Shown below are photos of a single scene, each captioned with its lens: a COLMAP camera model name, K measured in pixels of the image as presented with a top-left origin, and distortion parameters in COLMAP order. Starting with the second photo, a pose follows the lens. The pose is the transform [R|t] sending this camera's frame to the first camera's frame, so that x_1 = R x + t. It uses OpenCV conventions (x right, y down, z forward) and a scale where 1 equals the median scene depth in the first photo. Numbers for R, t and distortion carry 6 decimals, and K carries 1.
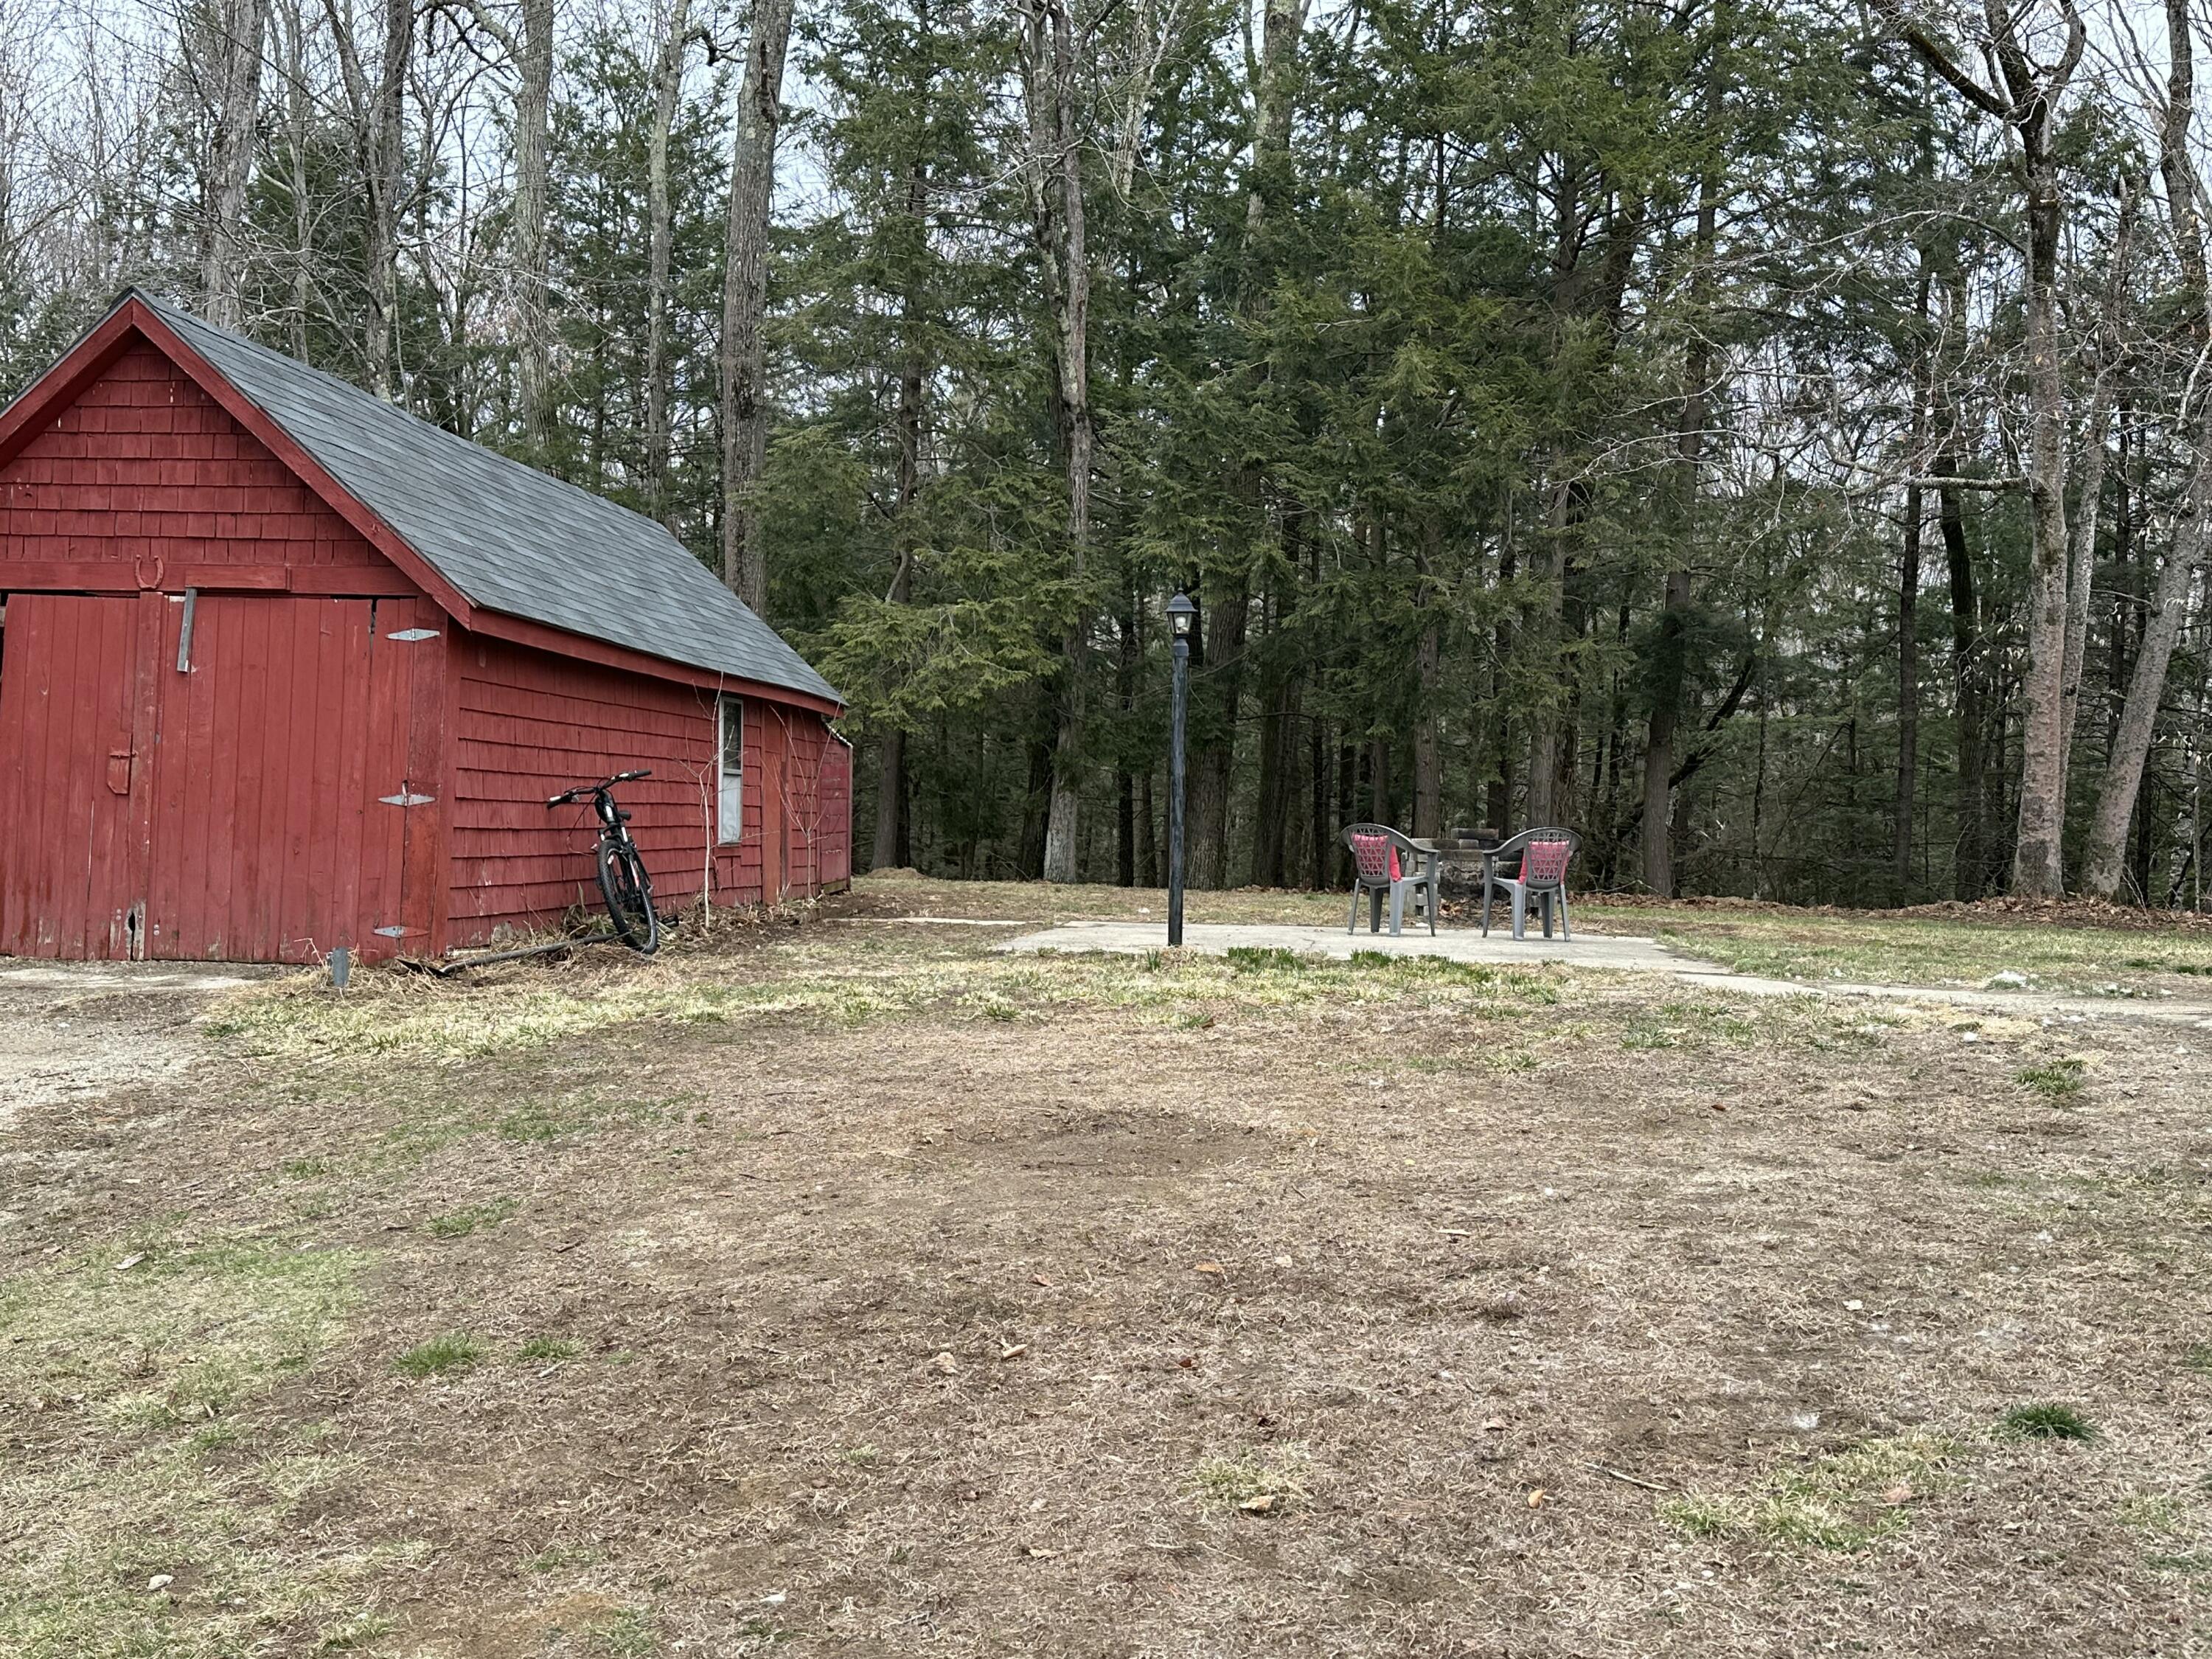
lens RADIAL K [[2173.6, 0, 1106.0], [0, 2173.6, 829.5], [0, 0, 1]] dist [0.127527, -0.000077]
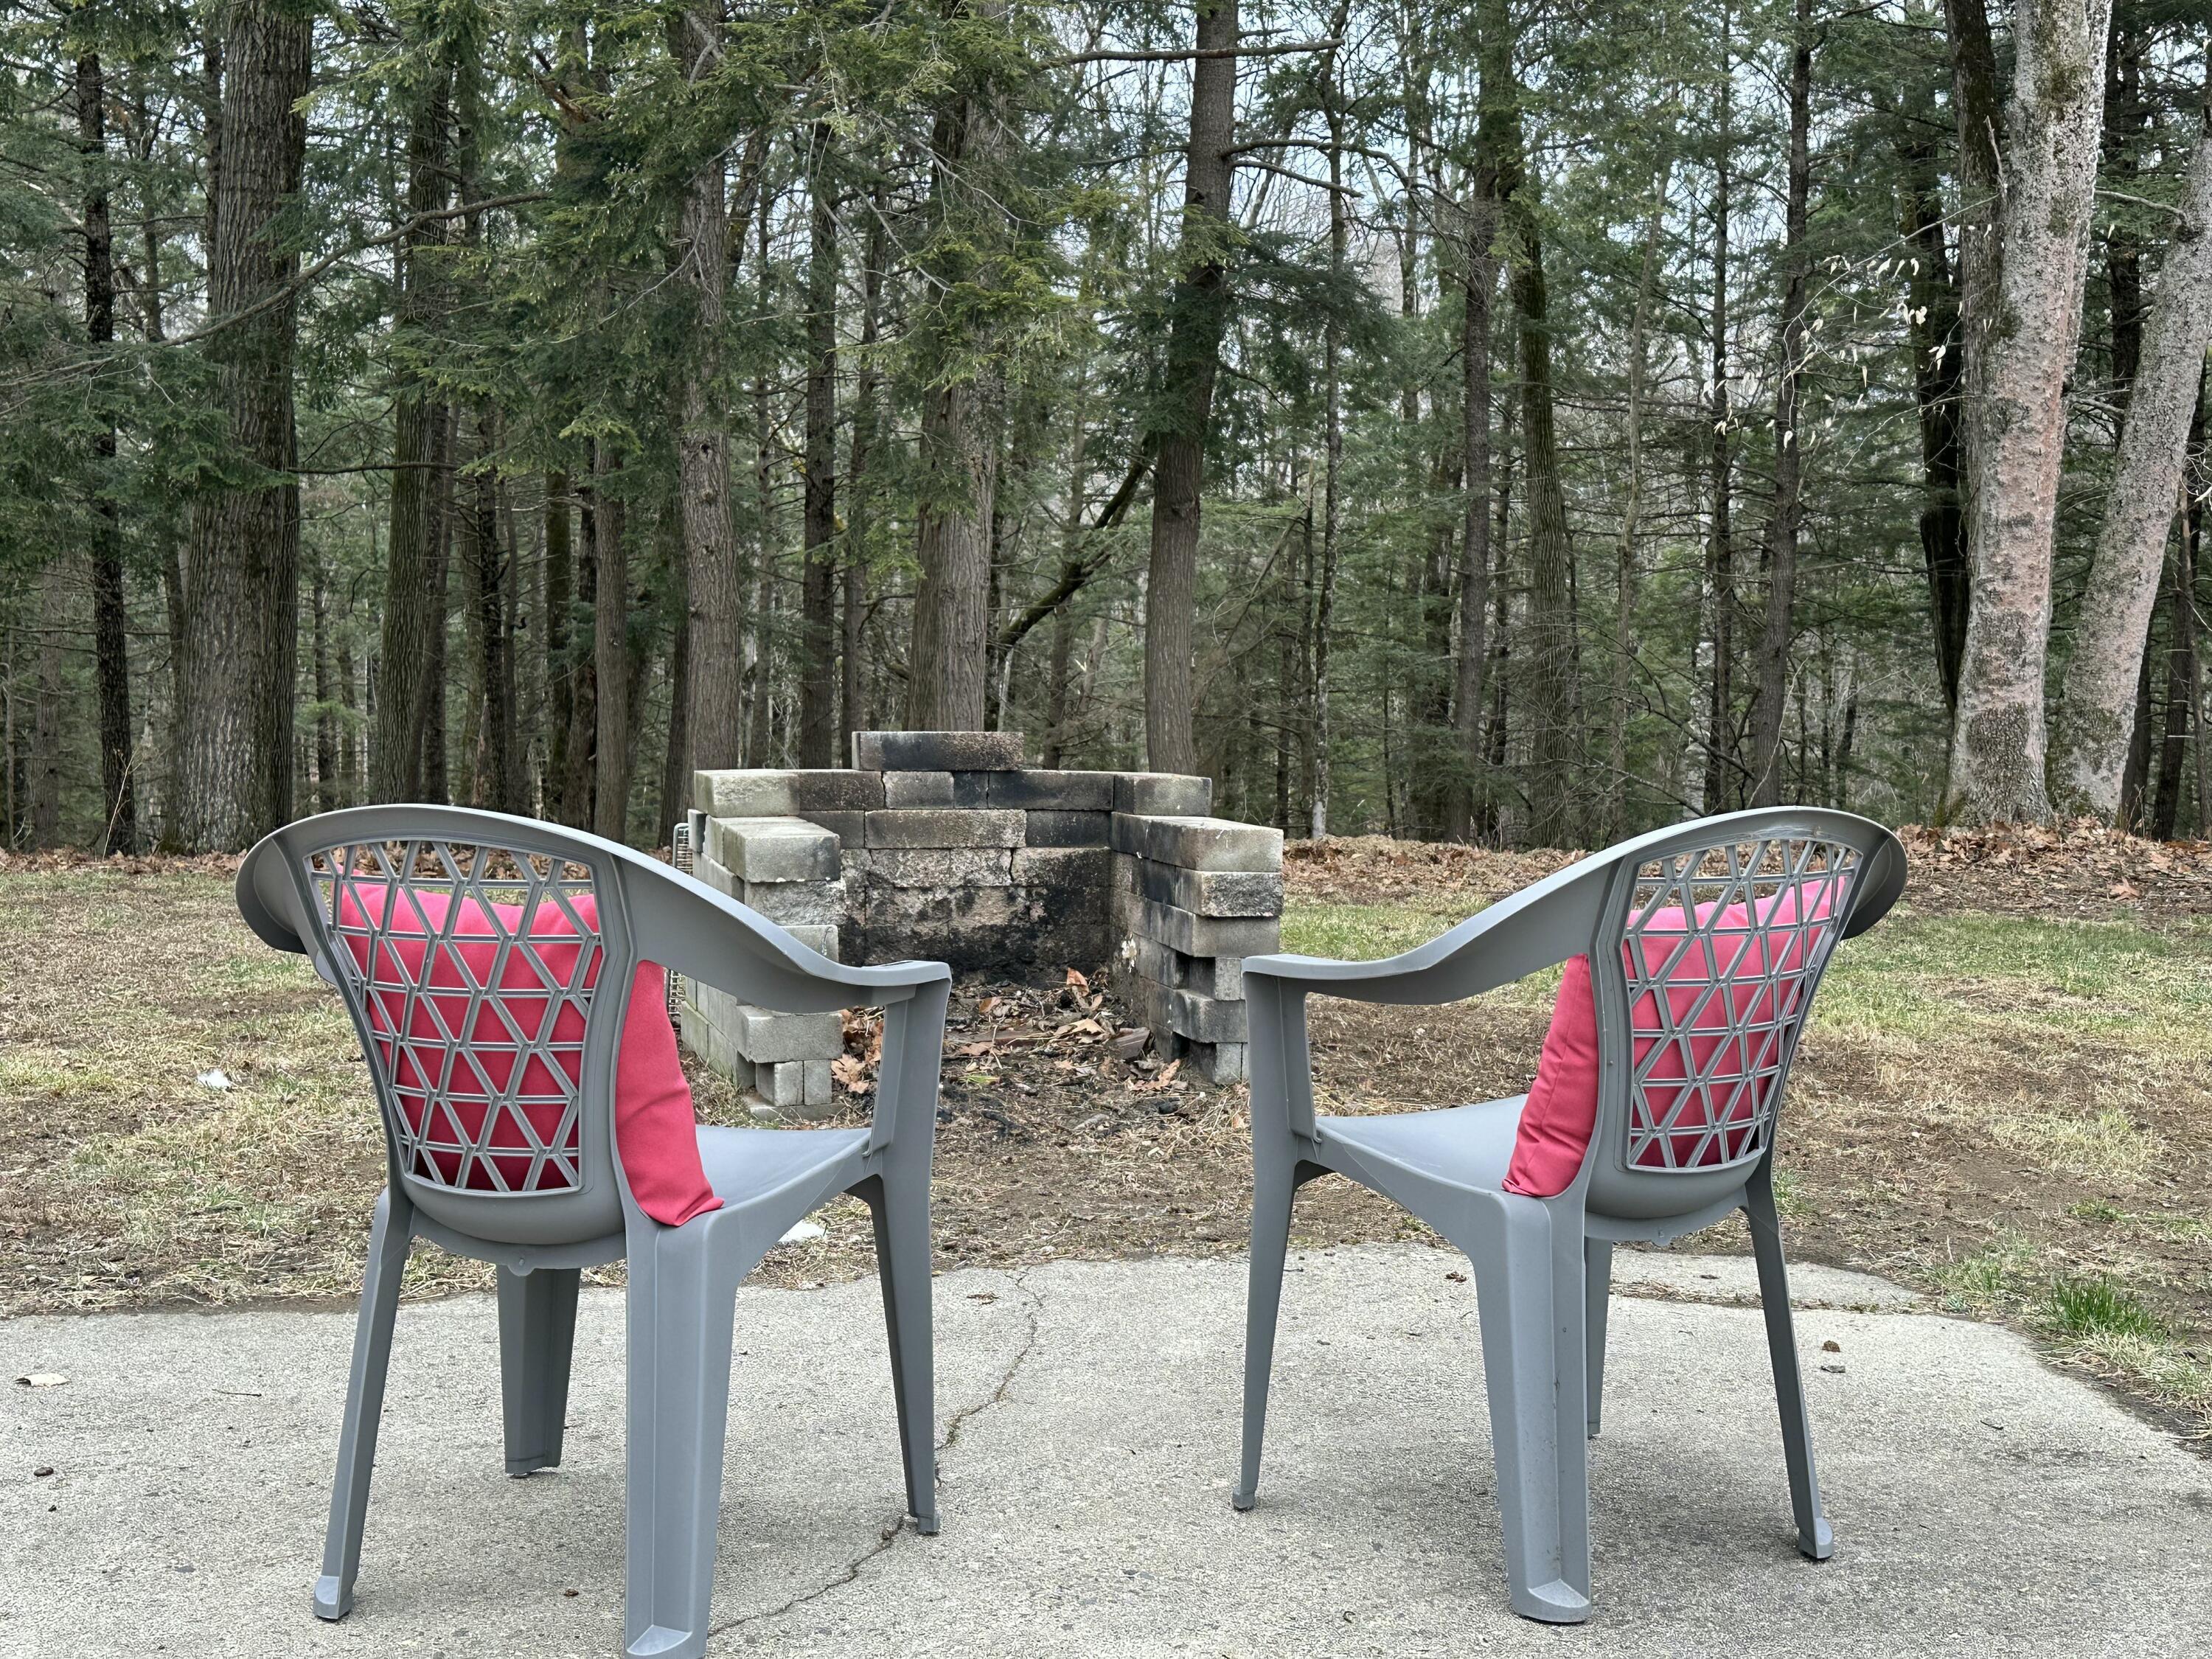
lens RADIAL K [[2495.6, 0, 1106.0], [0, 2495.6, 858.6], [0, 0, 1]] dist [0.176749, -0.381475]
pose [[0.952965, -0.032706, 0.301310, 0.073325], [0.009866, 0.996981, 0.077014, -0.006072], [-0.302919, -0.070419, 0.950411, 0.540824]]
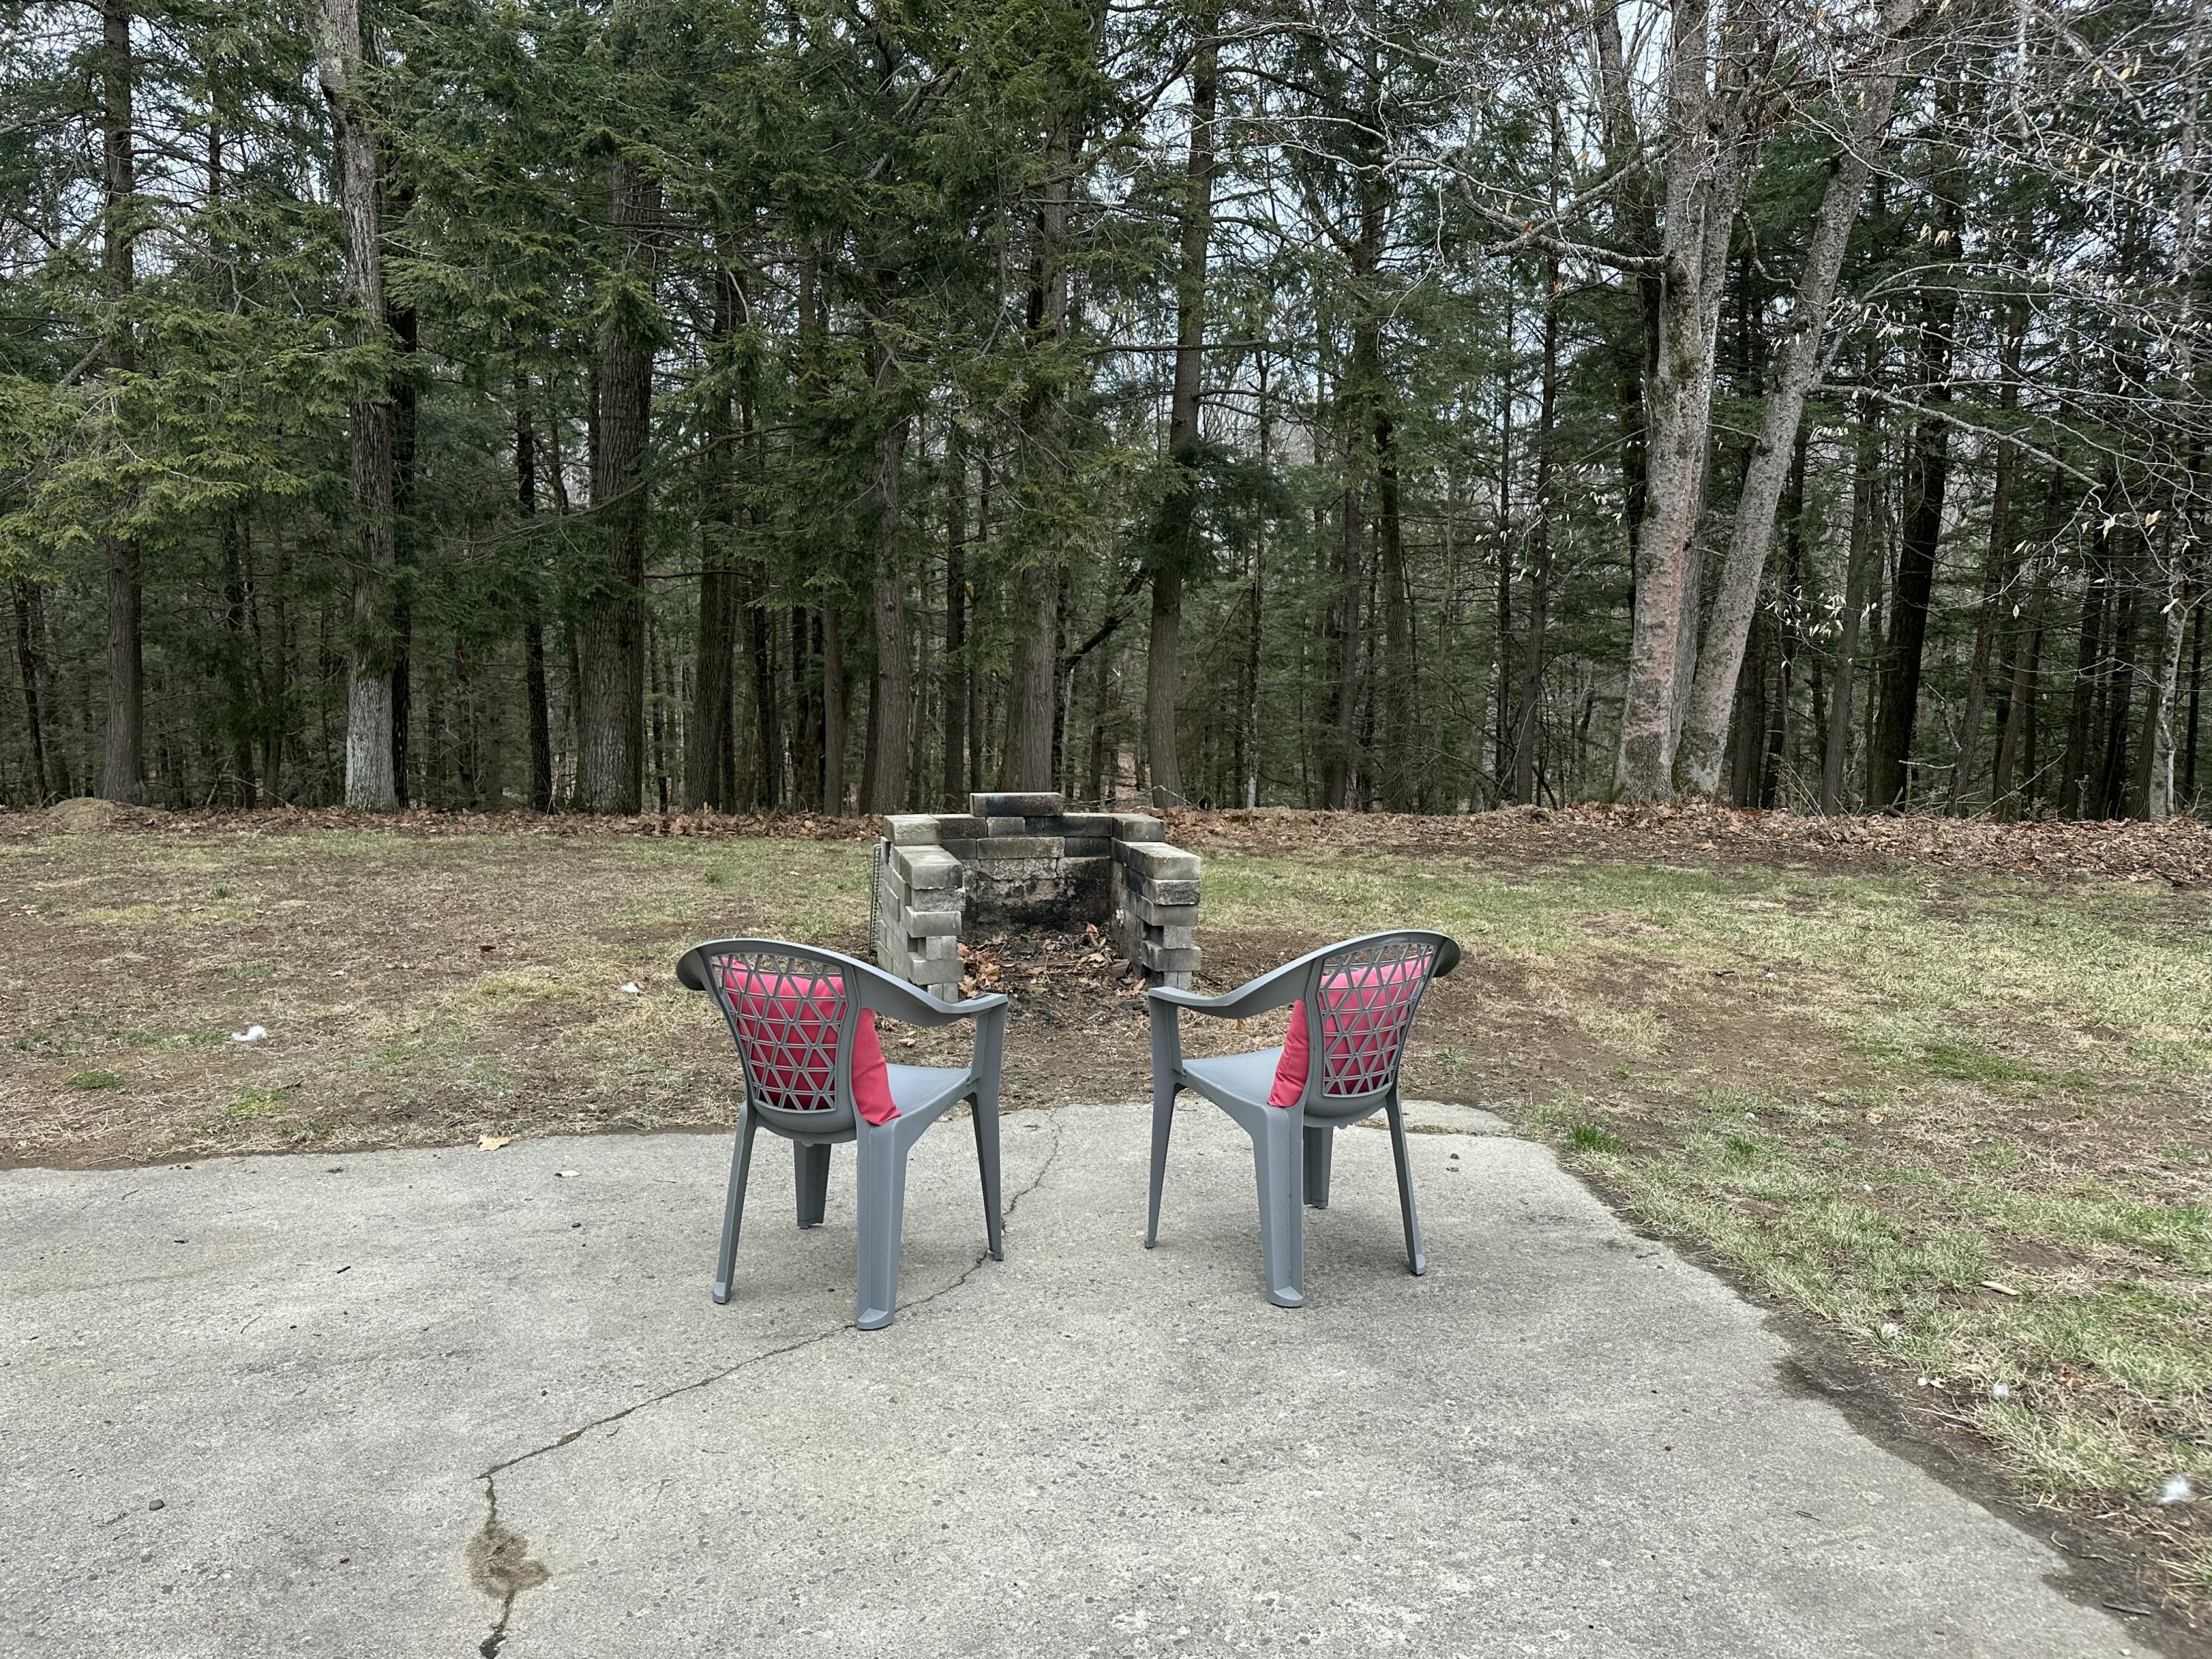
lens RADIAL K [[1531.0, 0, 1111.3], [0, 1531.0, 844.6], [0, 0, 1]] dist [0.170879, -0.311373]
pose [[0.957276, -0.043302, 0.285916, 0.069119], [0.010409, 0.993244, 0.115577, -0.022081], [-0.288989, -0.107663, 0.951259, 0.512217]]
